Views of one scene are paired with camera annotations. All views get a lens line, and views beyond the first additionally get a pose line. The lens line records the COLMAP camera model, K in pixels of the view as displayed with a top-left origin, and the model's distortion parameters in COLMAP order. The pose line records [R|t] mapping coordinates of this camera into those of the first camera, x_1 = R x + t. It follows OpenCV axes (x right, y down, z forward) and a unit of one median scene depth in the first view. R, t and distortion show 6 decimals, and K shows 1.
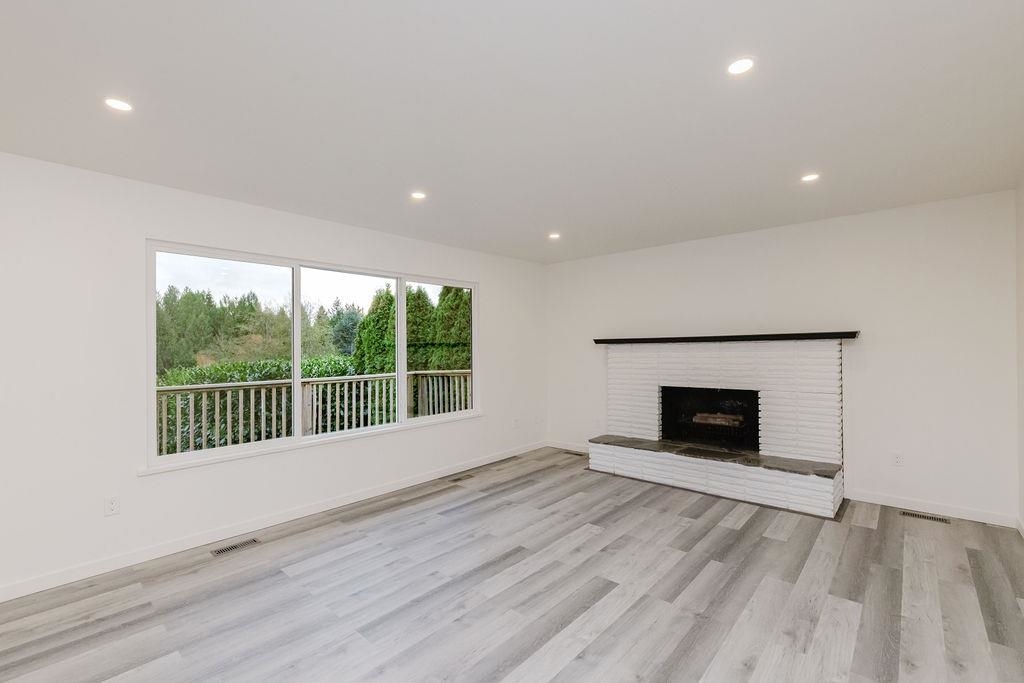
lens RADIAL K [[446.7, 0, 508.3], [0, 446.7, 345.4], [0, 0, 1]] dist [-0.004128, -0.001223]
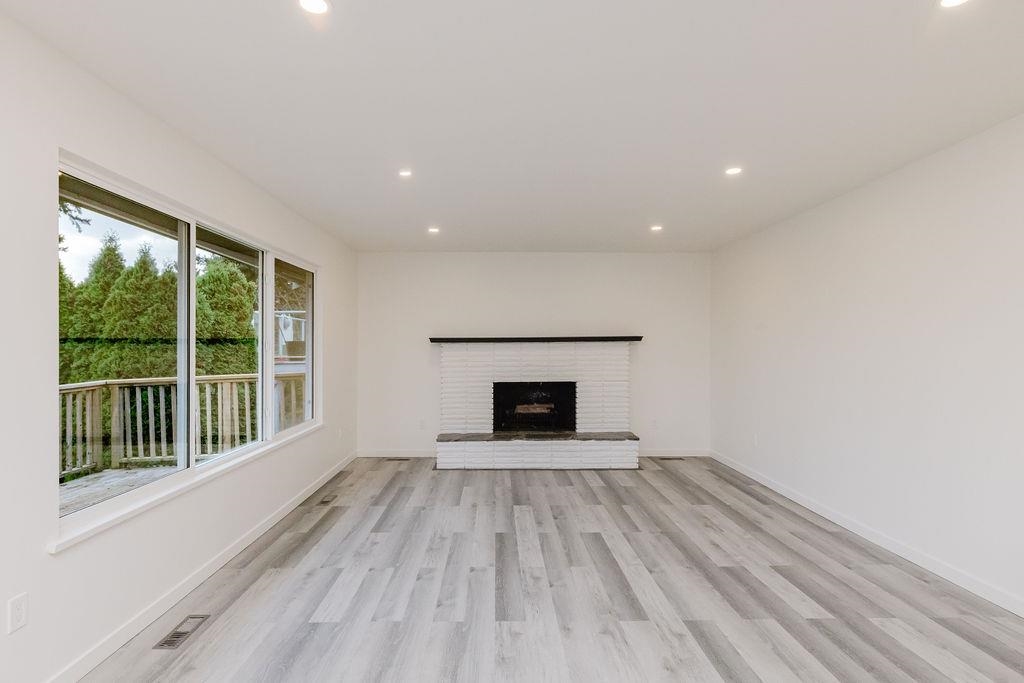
lens RADIAL K [[517.2, 0, 507.5], [0, 517.2, 339.5], [0, 0, 1]] dist [0.000326, -0.000747]
pose [[0.730931, 0.023799, 0.682037, -0.614410], [-0.010606, 0.999667, -0.023516, 0.020701], [-0.682369, 0.009955, 0.730940, 0.073569]]
